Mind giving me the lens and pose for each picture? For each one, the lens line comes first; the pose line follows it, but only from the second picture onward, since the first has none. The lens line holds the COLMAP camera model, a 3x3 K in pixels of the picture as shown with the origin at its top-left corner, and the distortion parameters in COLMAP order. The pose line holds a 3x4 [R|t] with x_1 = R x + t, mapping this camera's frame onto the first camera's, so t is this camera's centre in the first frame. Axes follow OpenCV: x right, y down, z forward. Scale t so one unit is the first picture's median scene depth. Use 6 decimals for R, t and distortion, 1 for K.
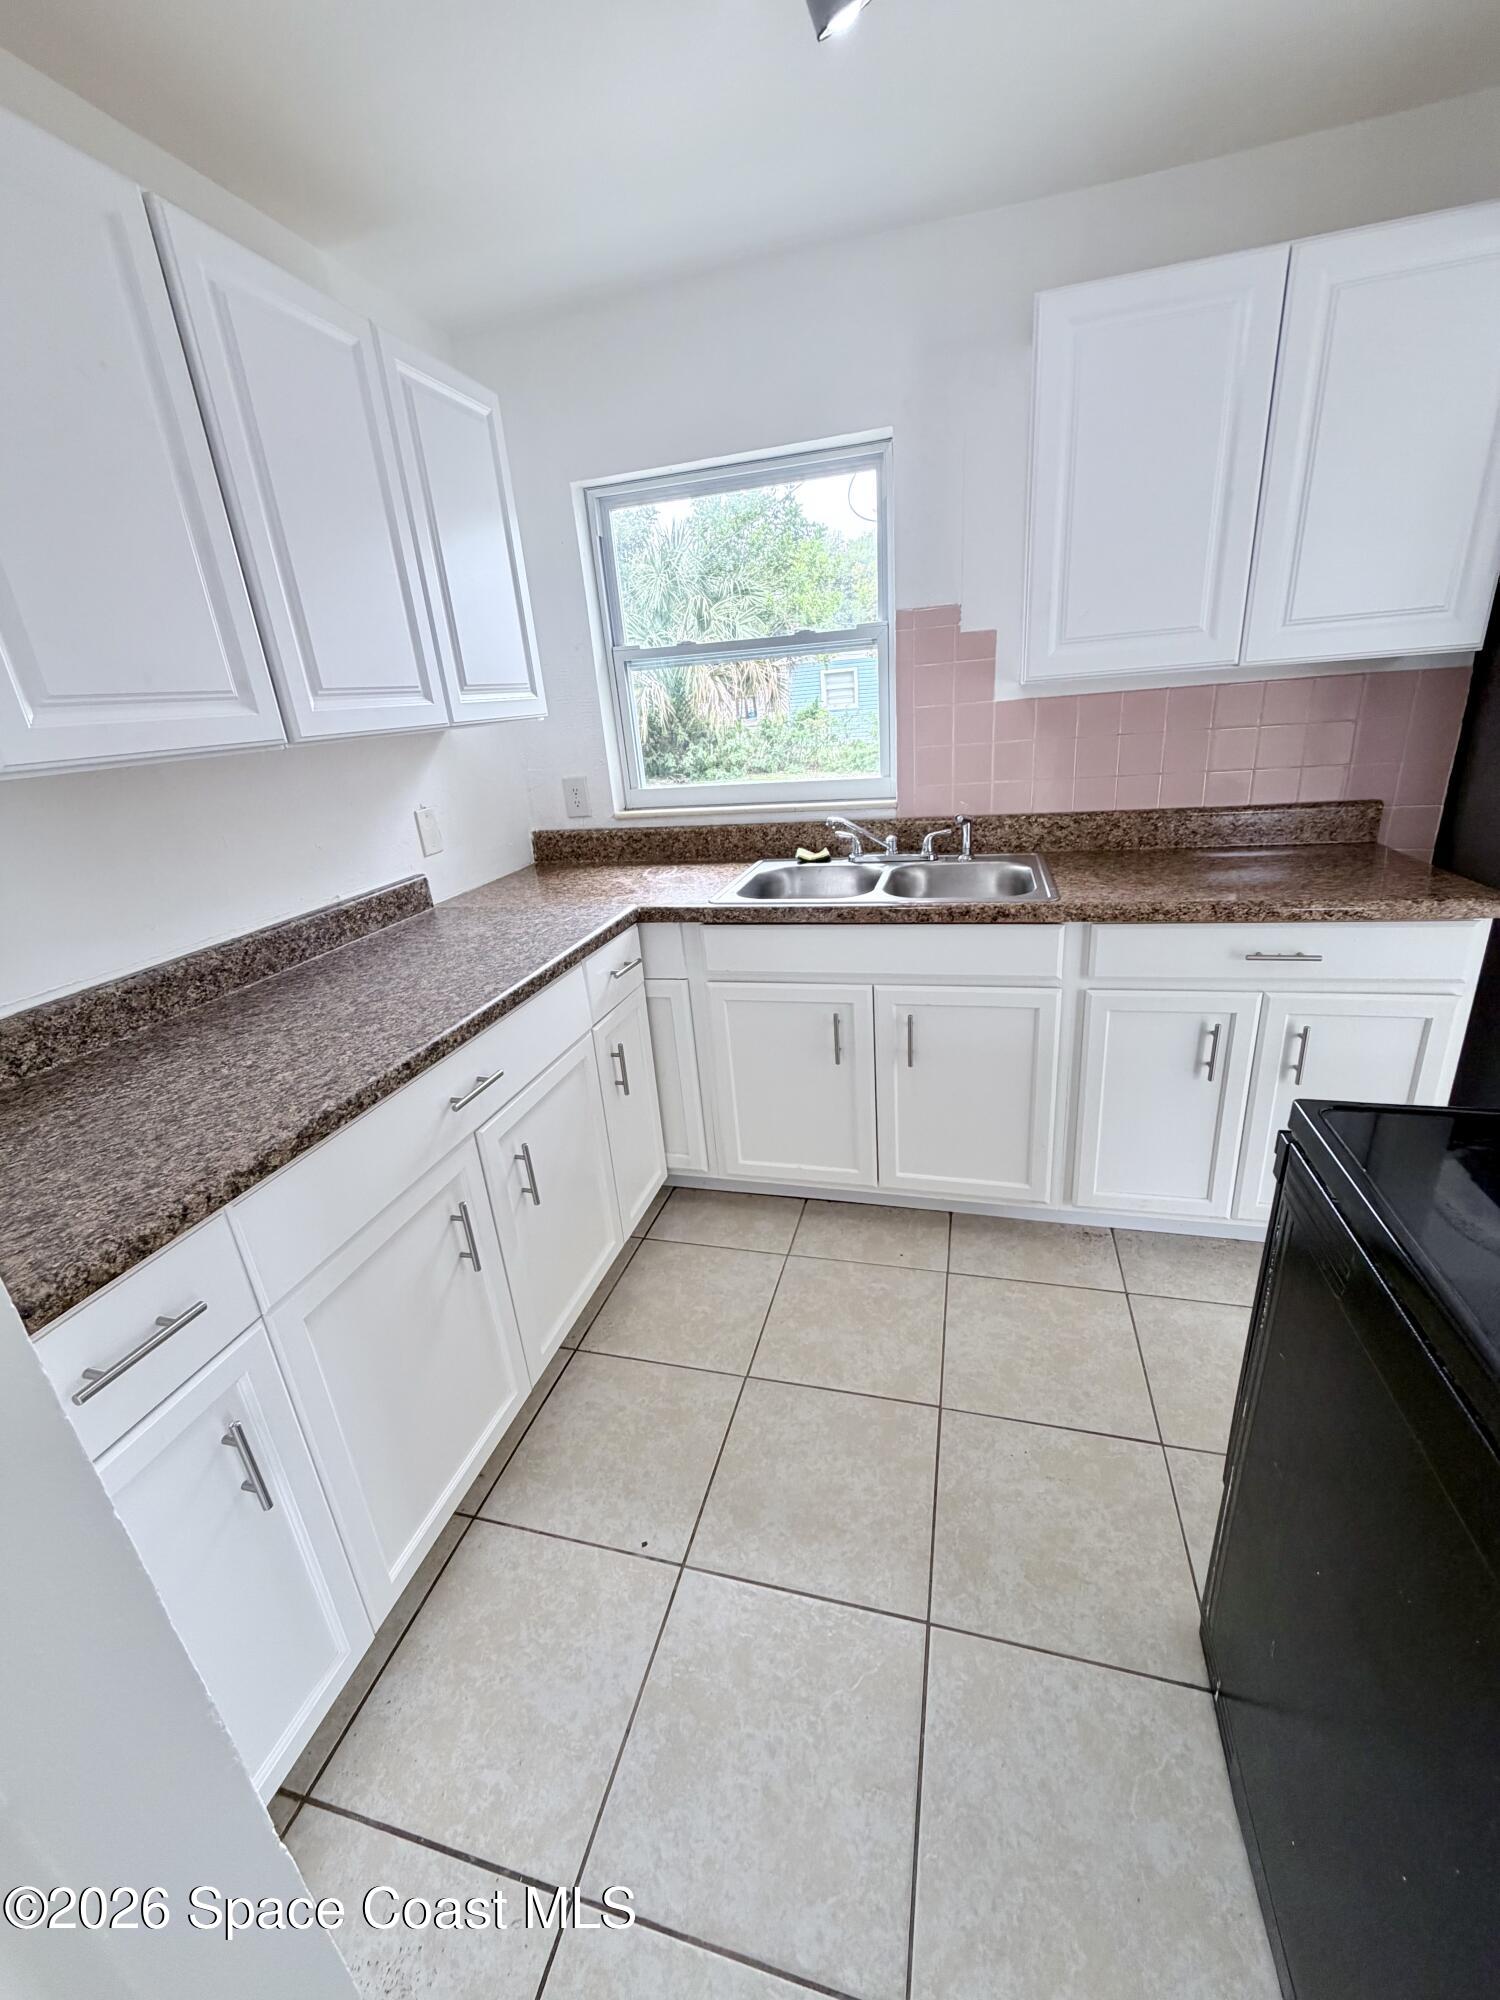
lens RADIAL K [[796.0, 0, 750.6], [0, 796.0, 987.2], [0, 0, 1]] dist [-0.000294, 0.000303]
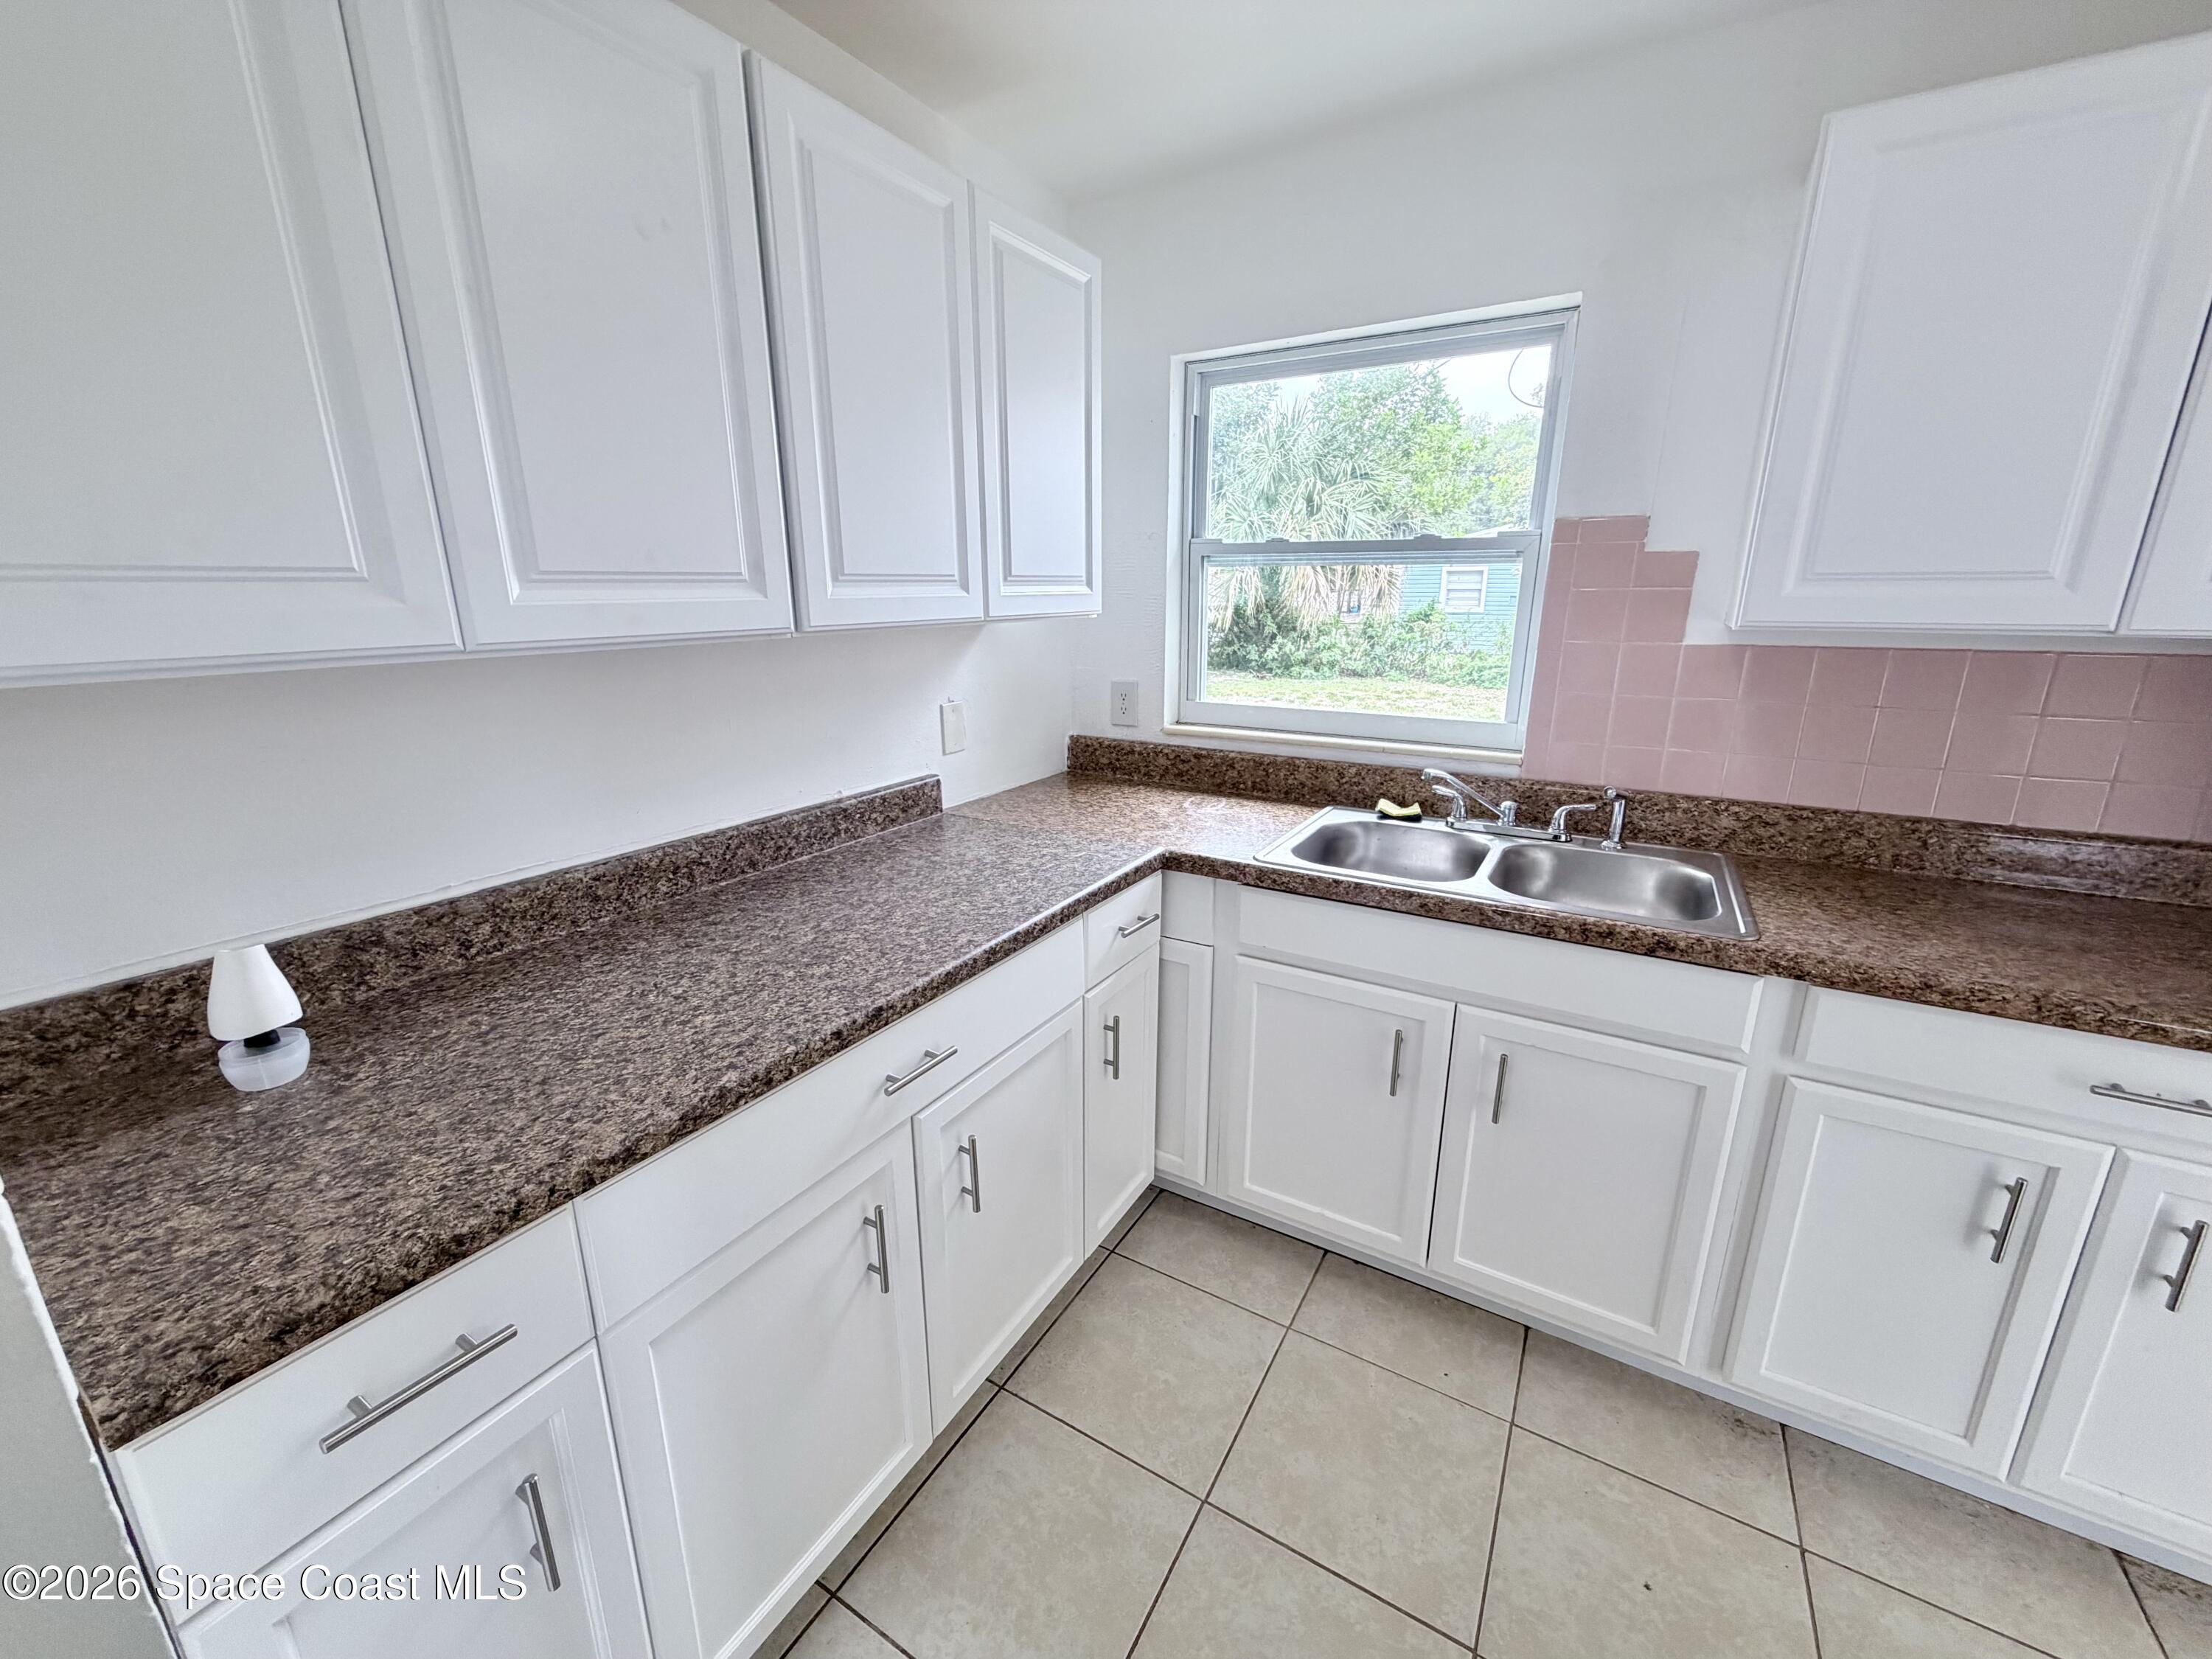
lens RADIAL K [[880.4, 0, 1094.6], [0, 880.4, 825.7], [0, 0, 1]] dist [-0.000294, 0.000303]
pose [[0.958516, 0.143469, -0.246300, 0.007570], [-0.161857, 0.985224, -0.056006, -0.066021], [0.234626, 0.093548, 0.967574, 0.106787]]
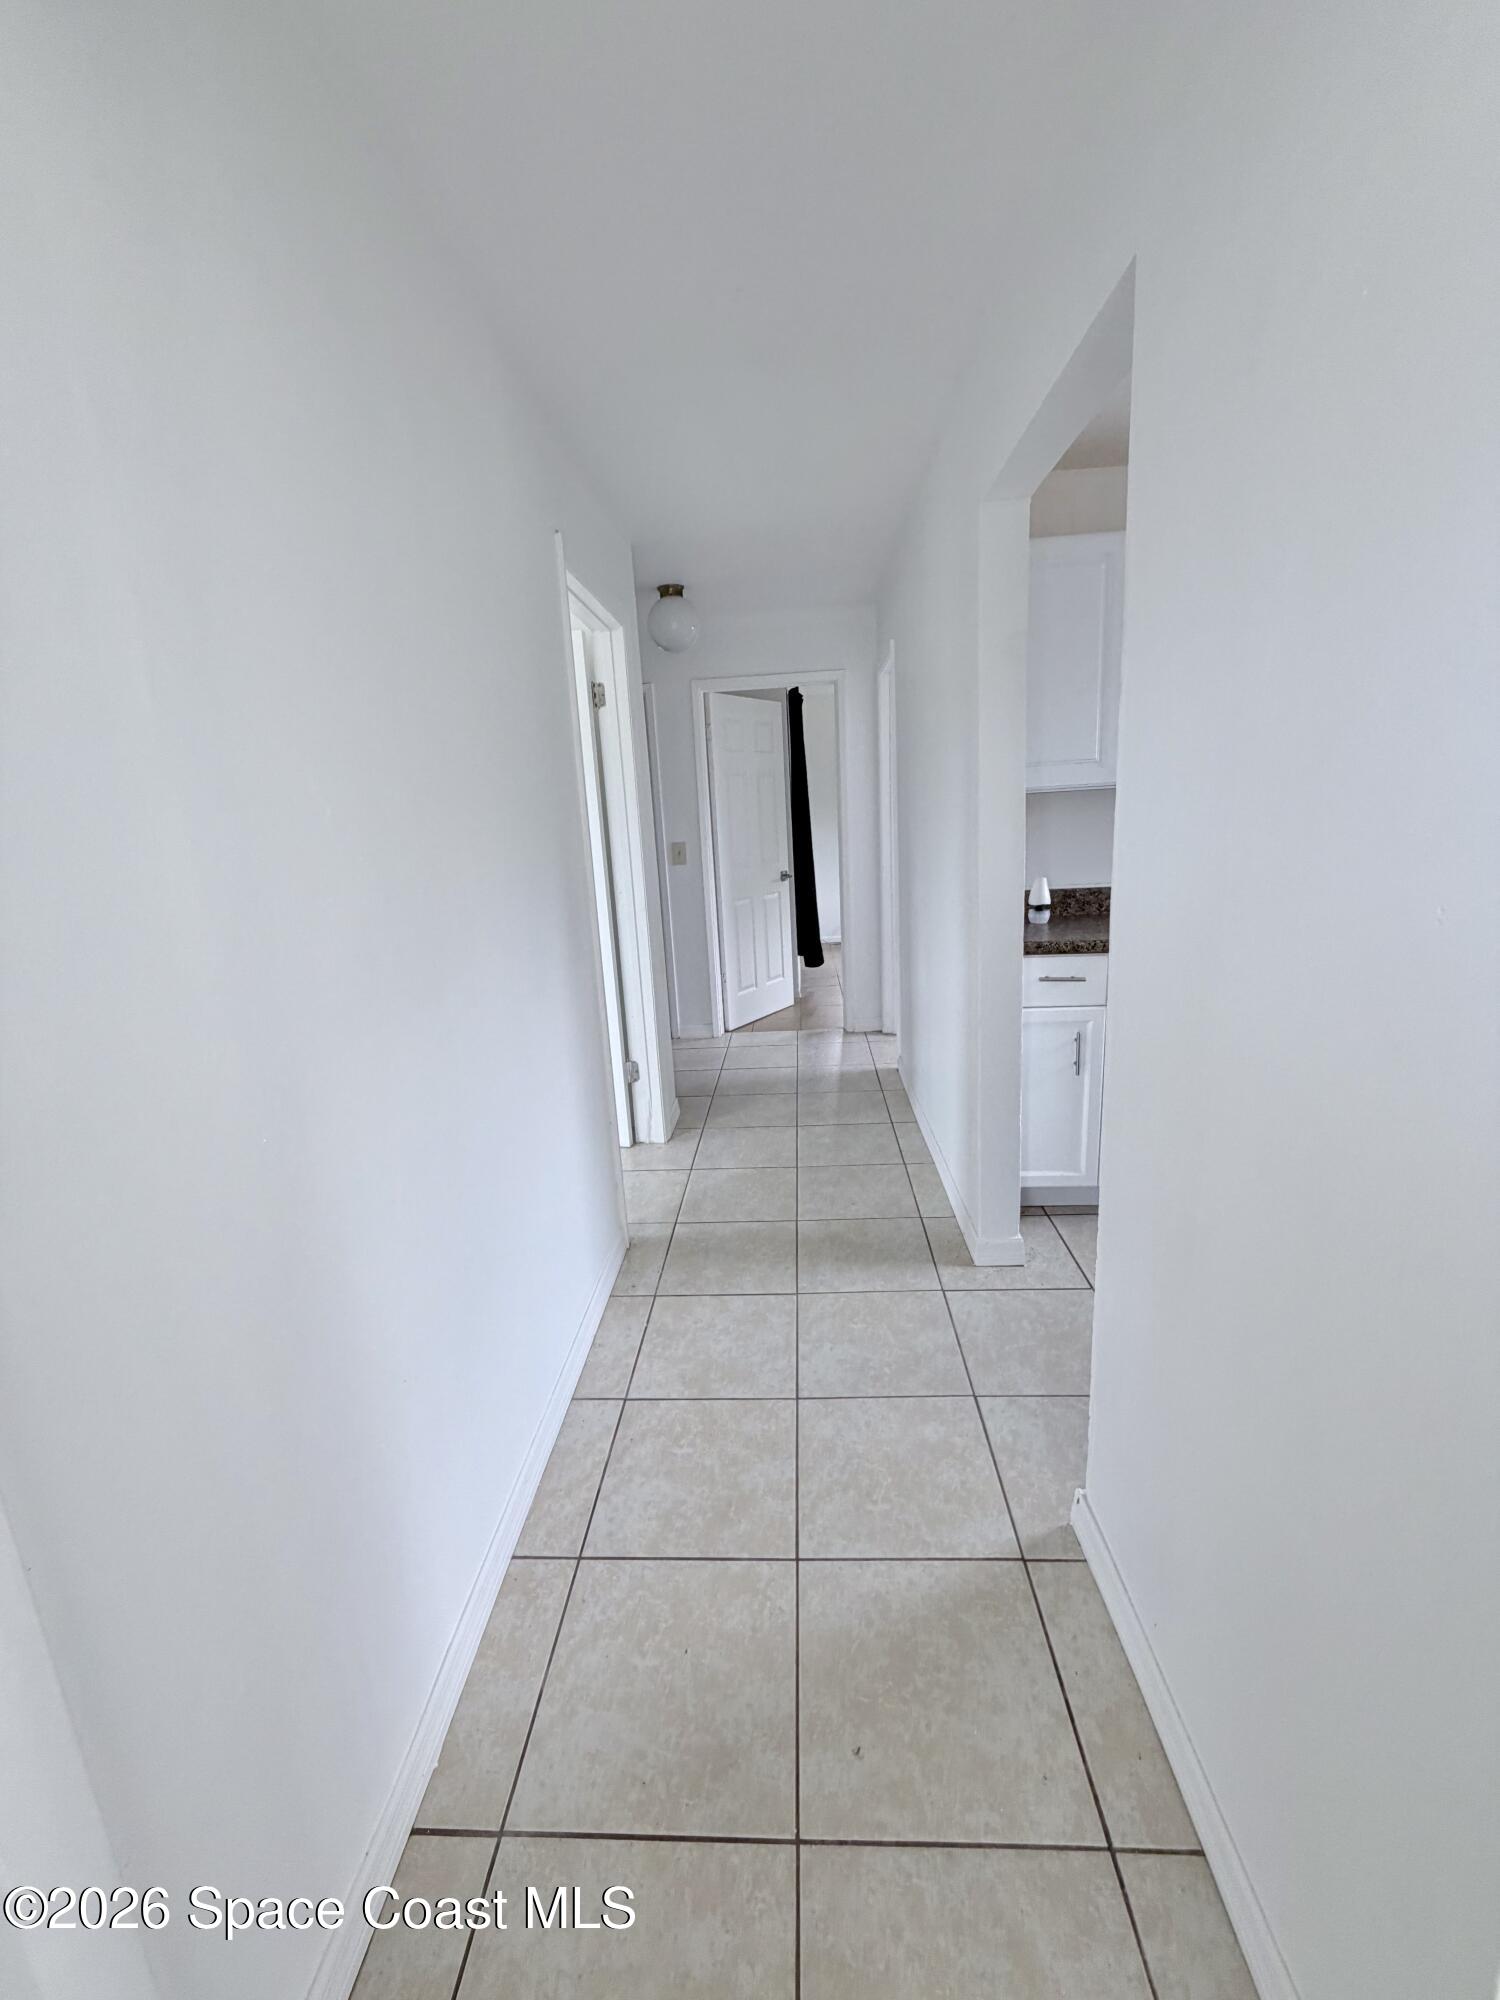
lens RADIAL K [[796.0, 0, 760.3], [0, 796.0, 1004.2], [0, 0, 1]] dist [-0.000294, 0.000303]
pose [[0.220467, 0.293320, -0.930246, 0.757380], [-0.299897, 0.927899, 0.221505, 0.094450], [0.928147, 0.230143, 0.292537, -0.379319]]
